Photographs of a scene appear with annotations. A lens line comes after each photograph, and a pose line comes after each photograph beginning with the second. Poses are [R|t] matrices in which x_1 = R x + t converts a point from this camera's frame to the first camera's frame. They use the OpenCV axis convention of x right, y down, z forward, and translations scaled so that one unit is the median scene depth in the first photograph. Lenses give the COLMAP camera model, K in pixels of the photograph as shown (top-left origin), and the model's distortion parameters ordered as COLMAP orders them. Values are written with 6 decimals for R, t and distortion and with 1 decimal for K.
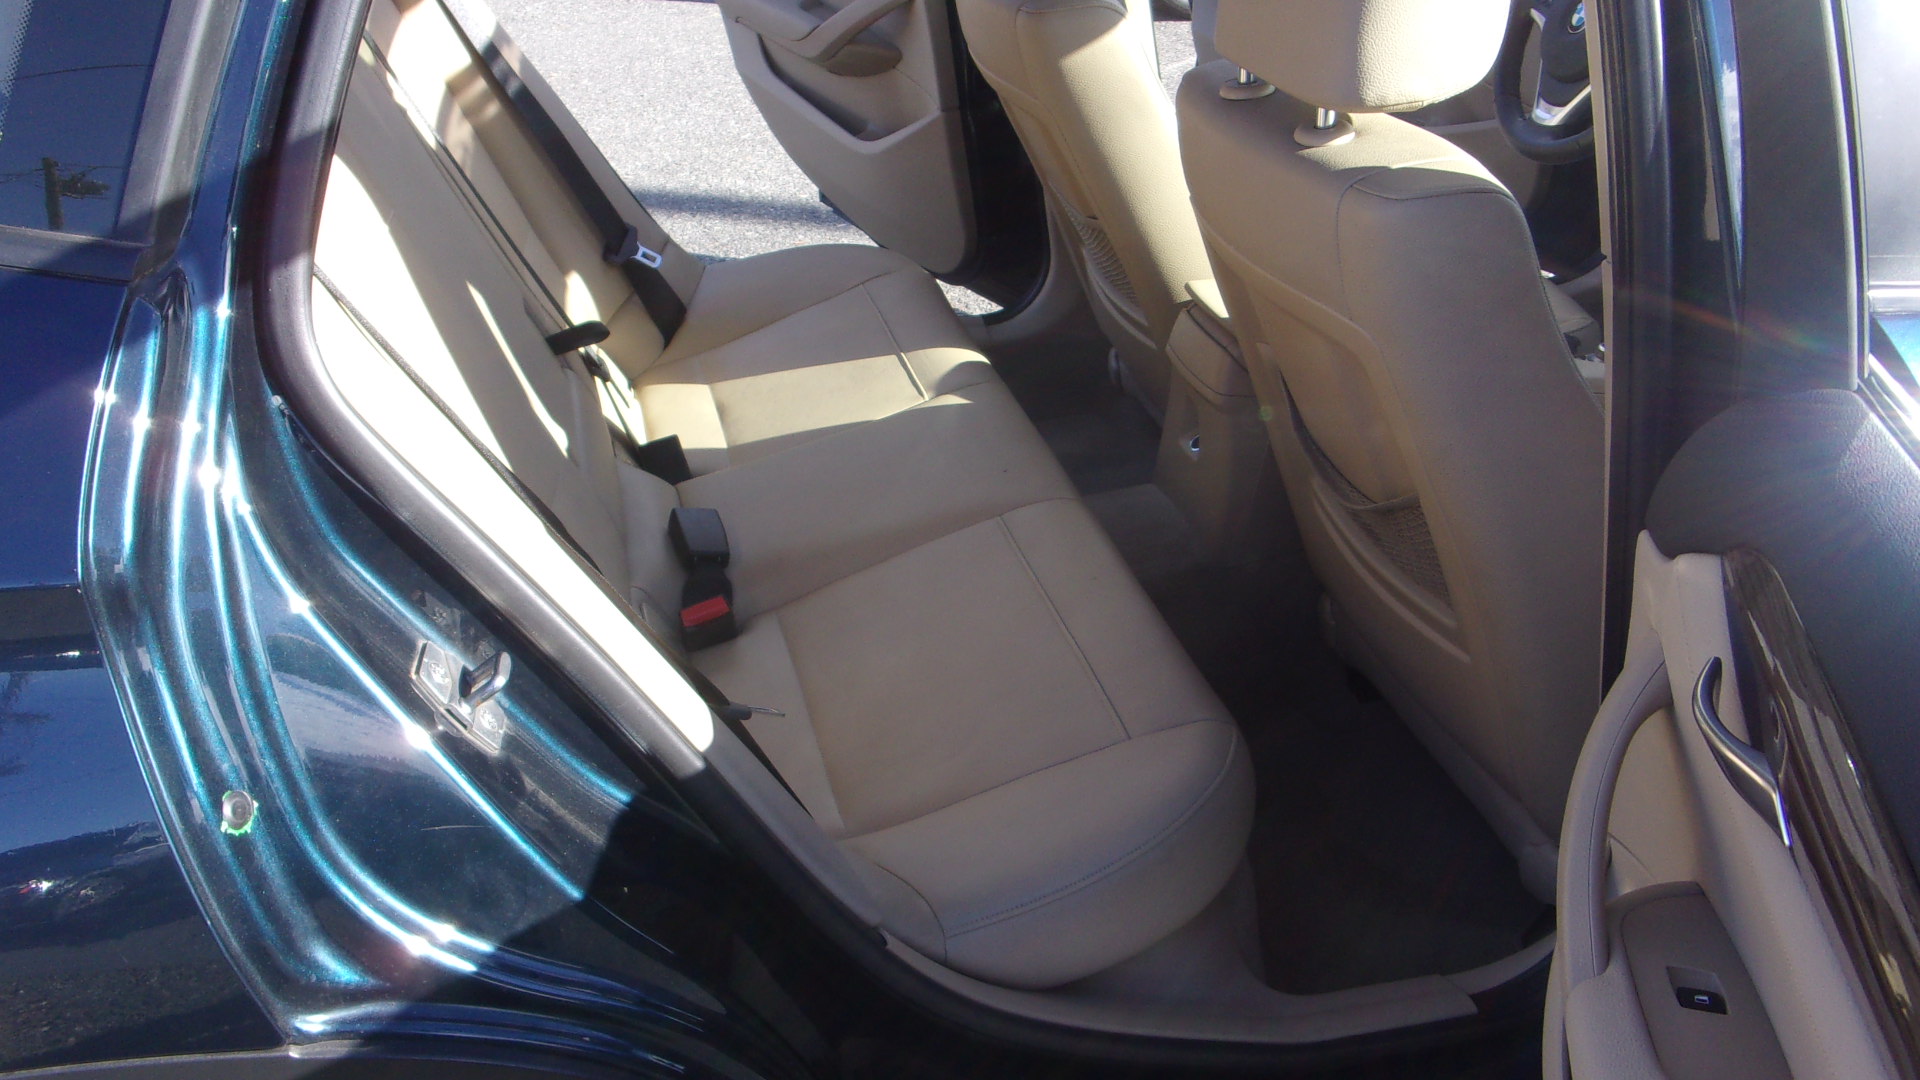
lens RADIAL K [[1681.0, 0, 965.2], [0, 1681.0, 548.4], [0, 0, 1]] dist [0.006311, -0.006935]
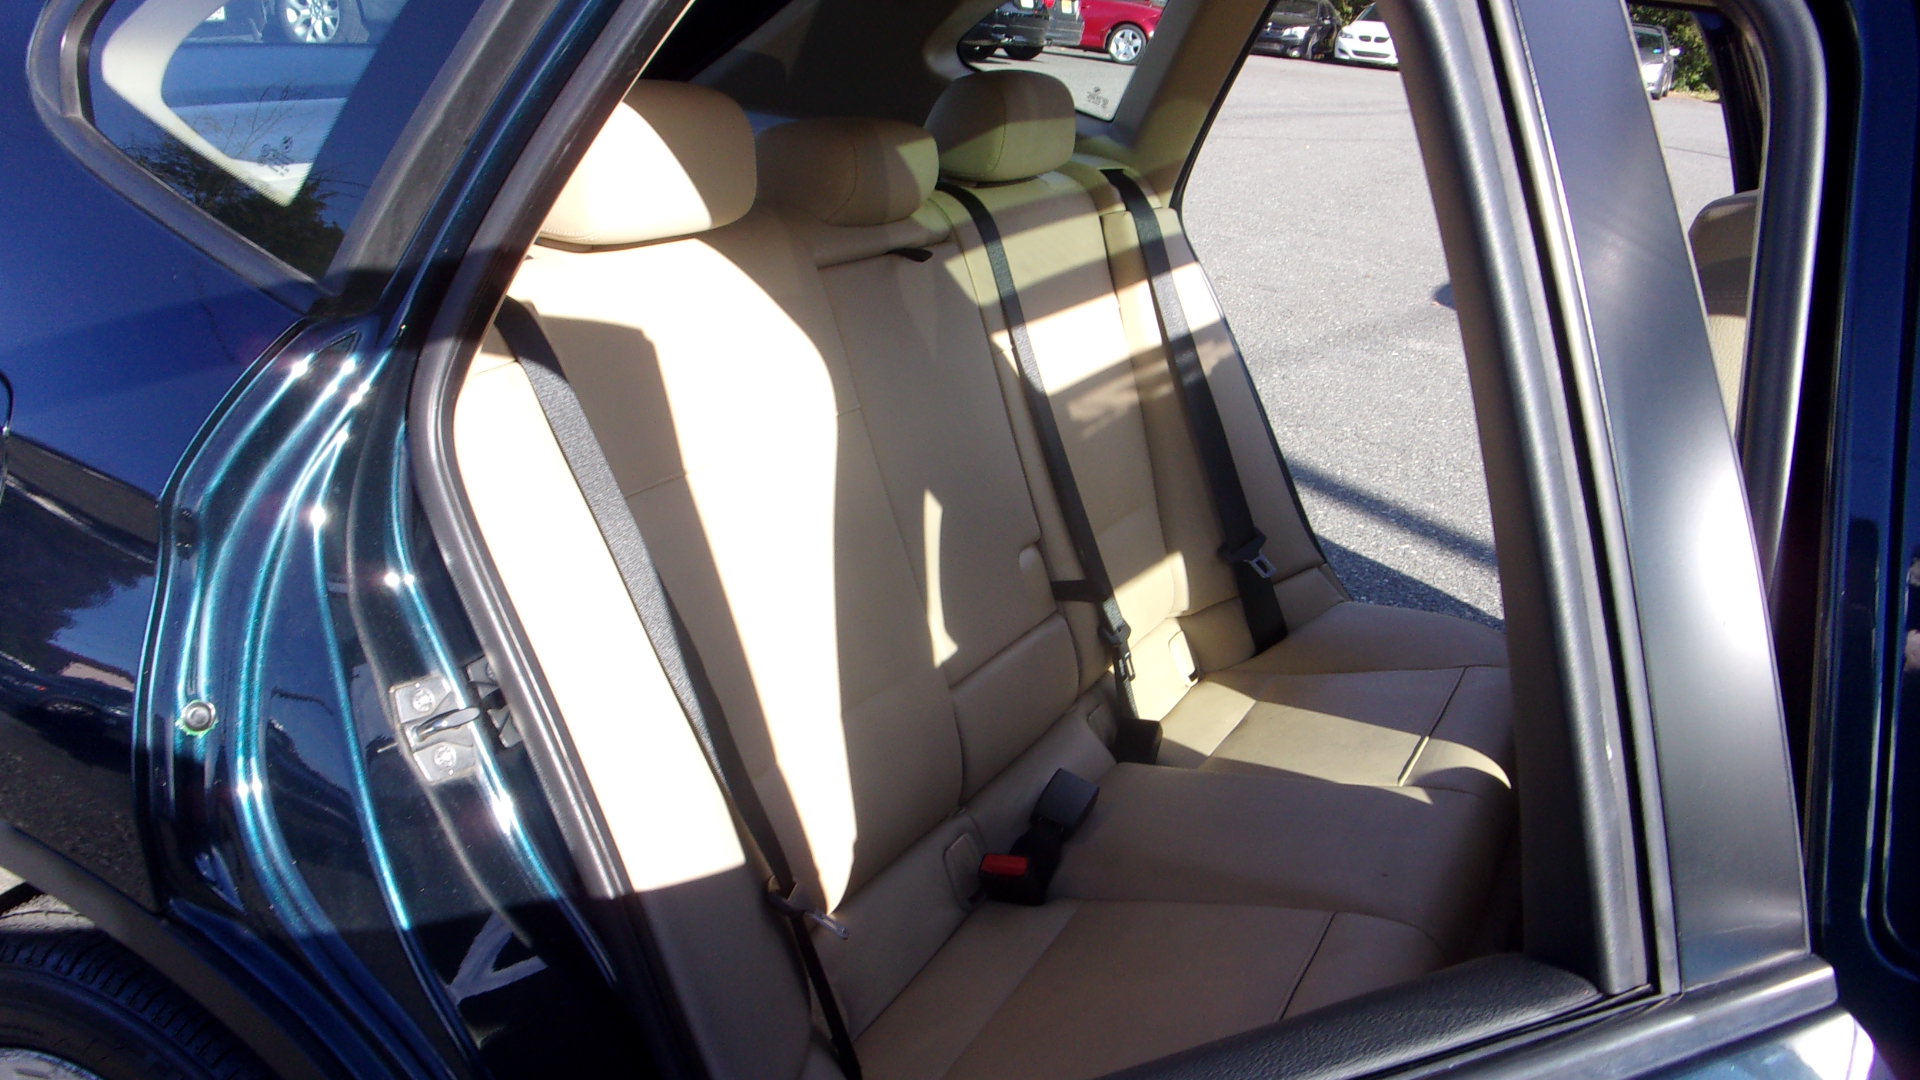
lens RADIAL K [[1681.0, 0, 961.9], [0, 1681.0, 531.7], [0, 0, 1]] dist [0.006311, -0.006935]
pose [[0.751043, 0.295024, -0.590673, 0.286740], [-0.414478, 0.907048, -0.073966, -0.045970], [0.513947, 0.300373, 0.803514, 0.098657]]
